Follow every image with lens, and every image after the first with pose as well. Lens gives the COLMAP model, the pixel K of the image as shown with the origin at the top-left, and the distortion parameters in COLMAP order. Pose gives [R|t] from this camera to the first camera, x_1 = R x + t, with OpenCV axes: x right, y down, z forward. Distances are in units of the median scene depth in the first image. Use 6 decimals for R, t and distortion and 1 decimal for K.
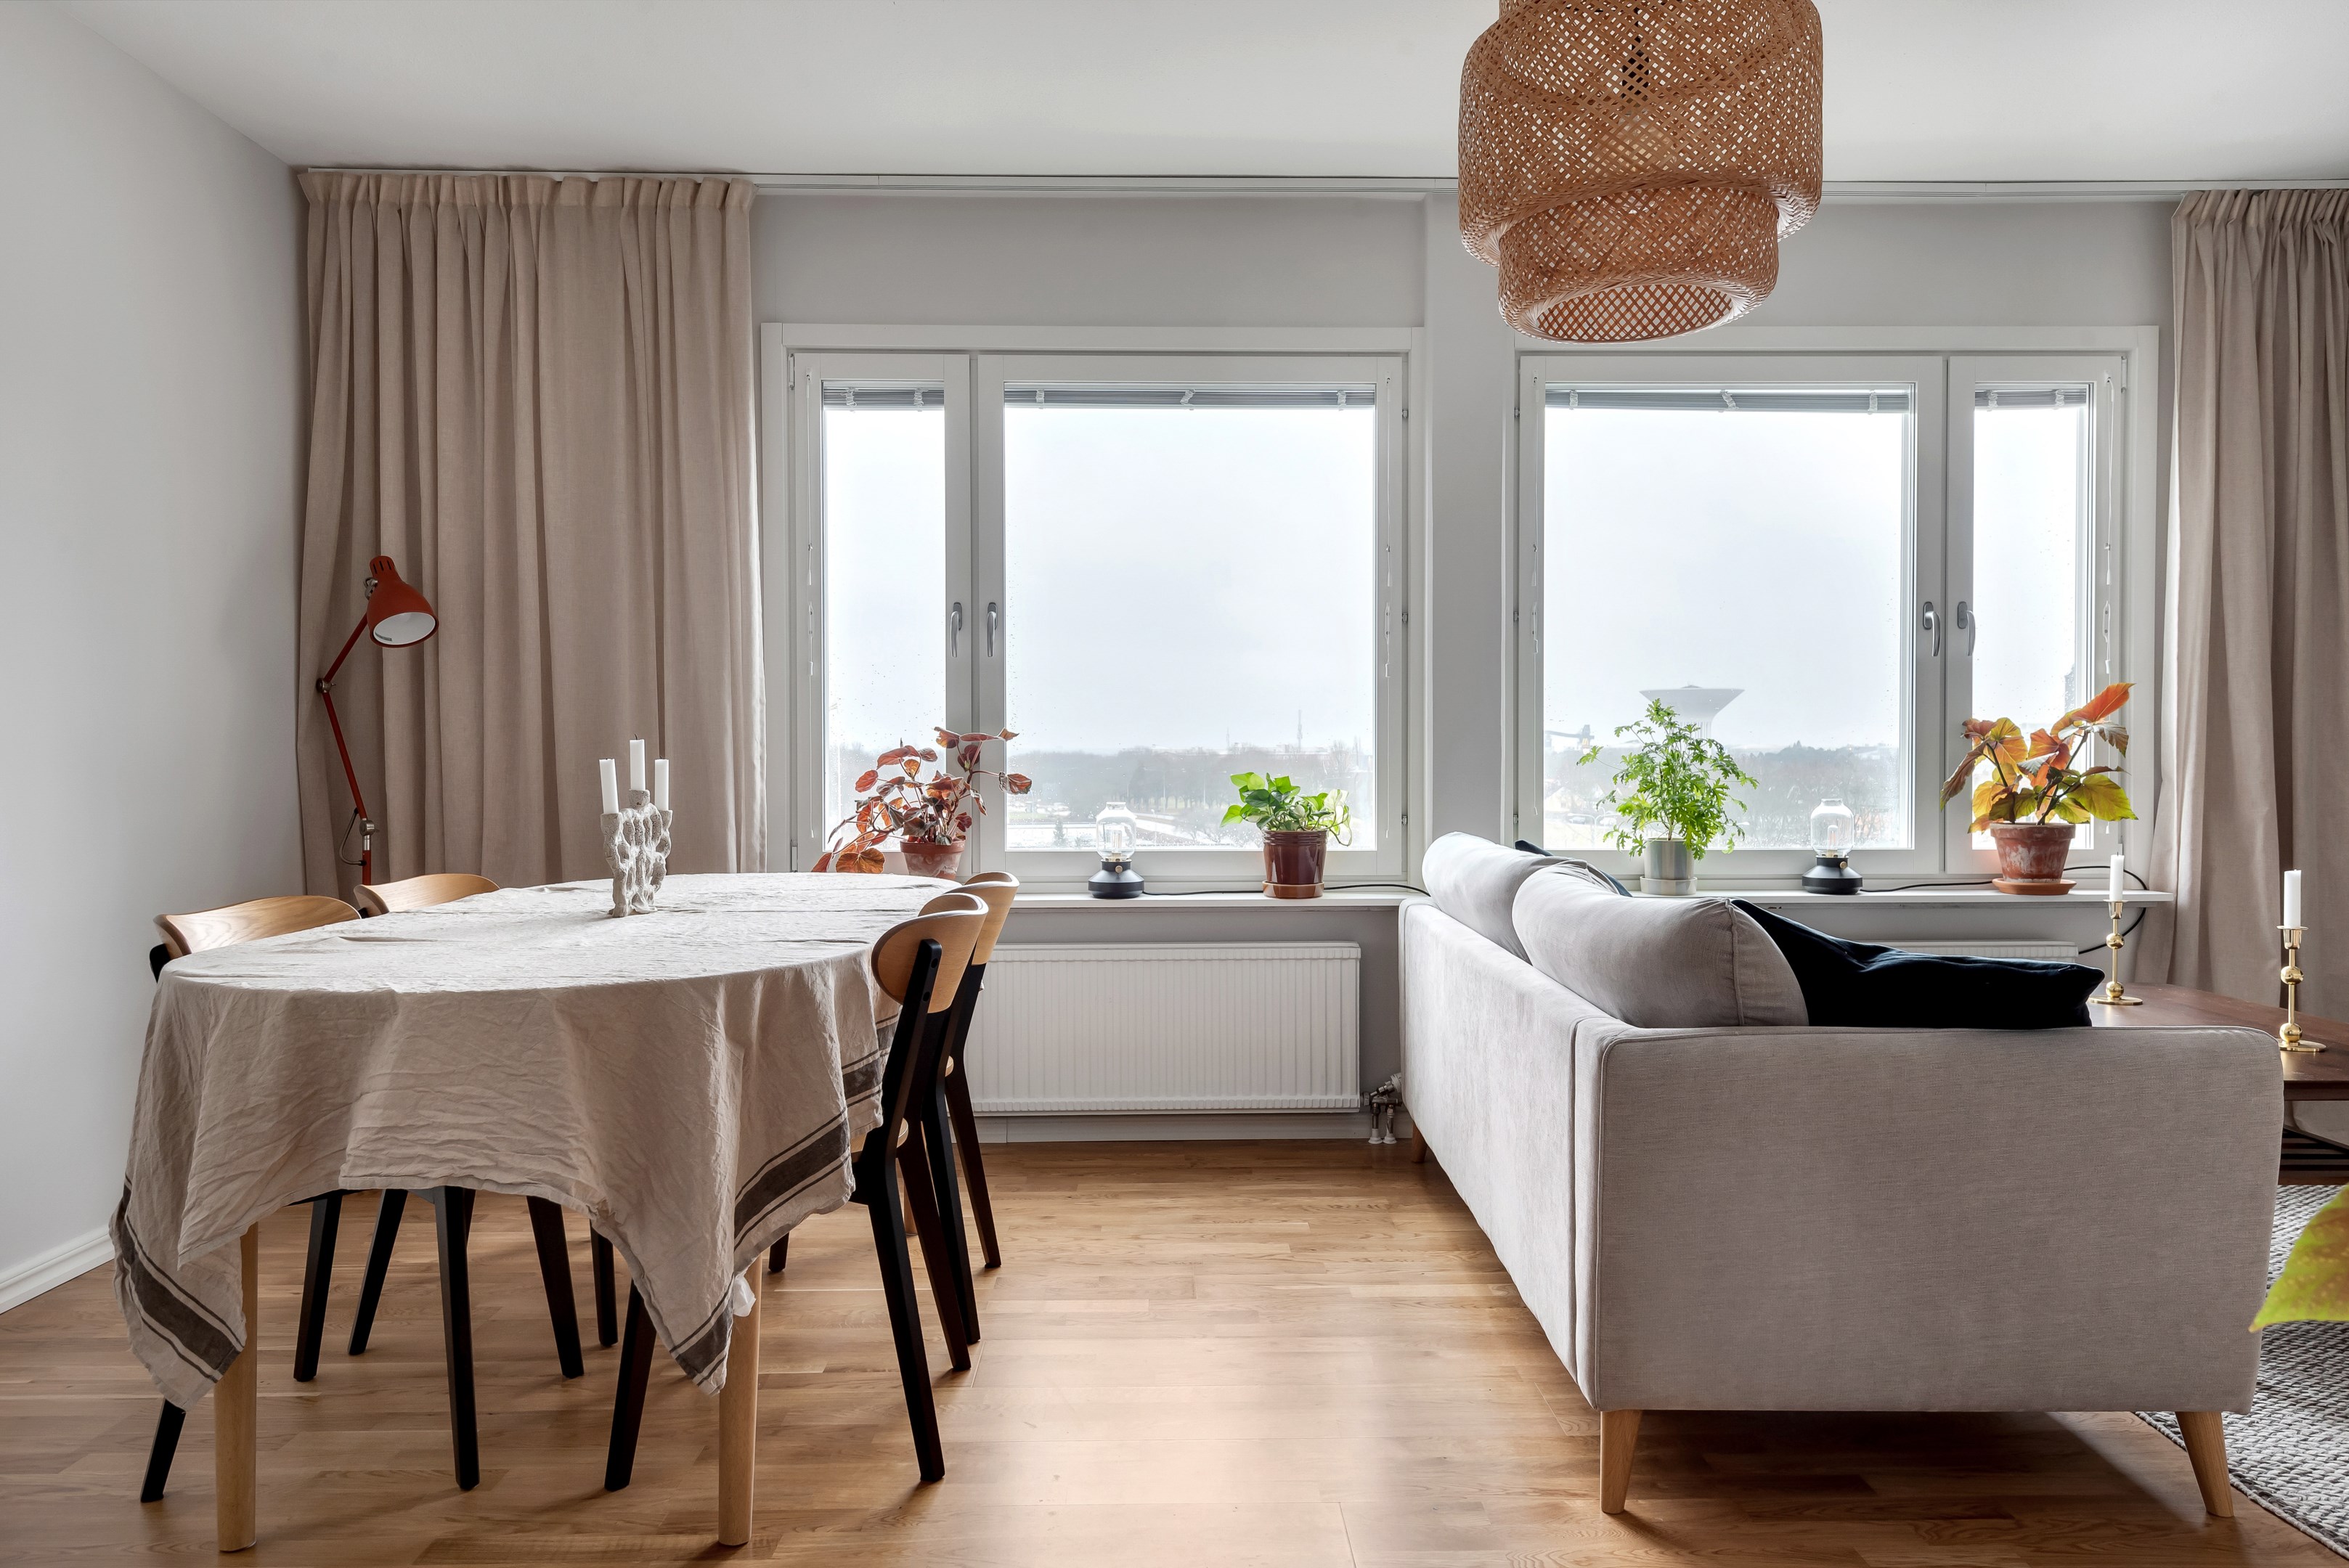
lens RADIAL K [[1632.6, 0, 1174.5], [0, 1632.6, 784.0], [0, 0, 1]] dist [0.019478, -0.001716]
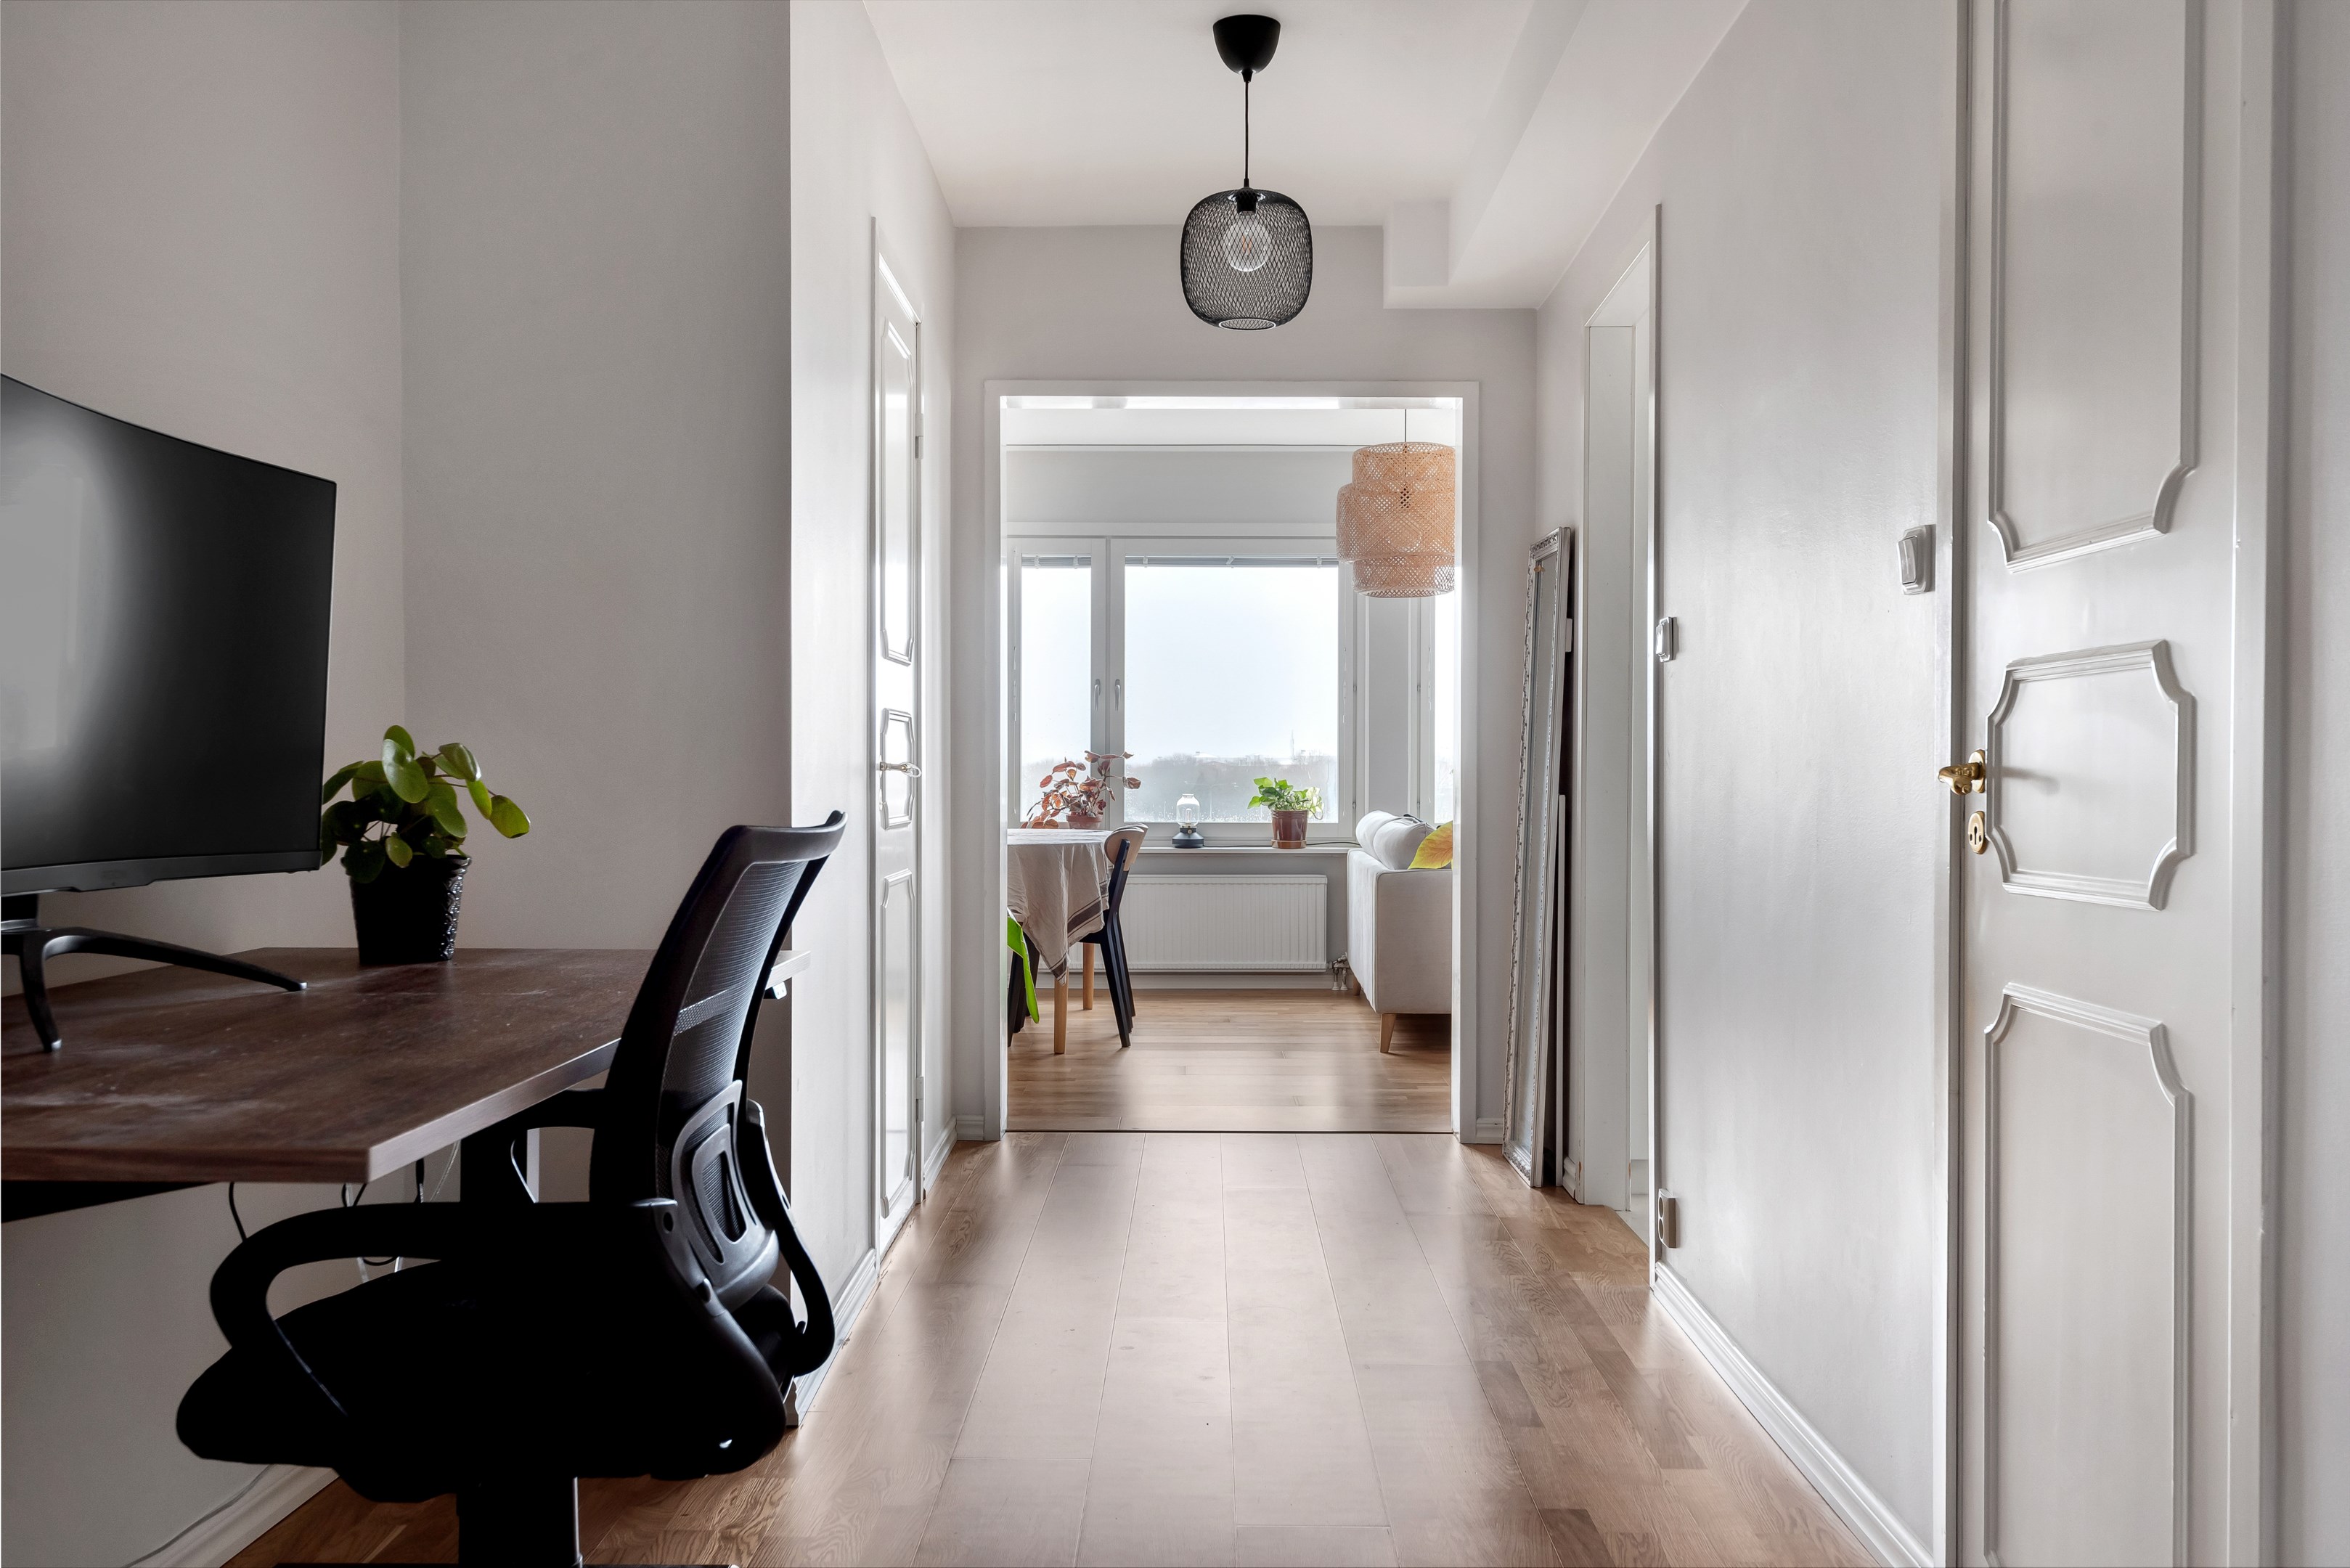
lens RADIAL K [[2134.6, 0, 1175.0], [0, 2134.6, 784.0], [0, 0, 1]] dist [-0.000114, -0.000046]
pose [[0.999741, 0.005361, -0.022096, 0.000671], [-0.005555, 0.999947, -0.008721, 0.020668], [0.022048, 0.008842, 0.999718, -1.305825]]
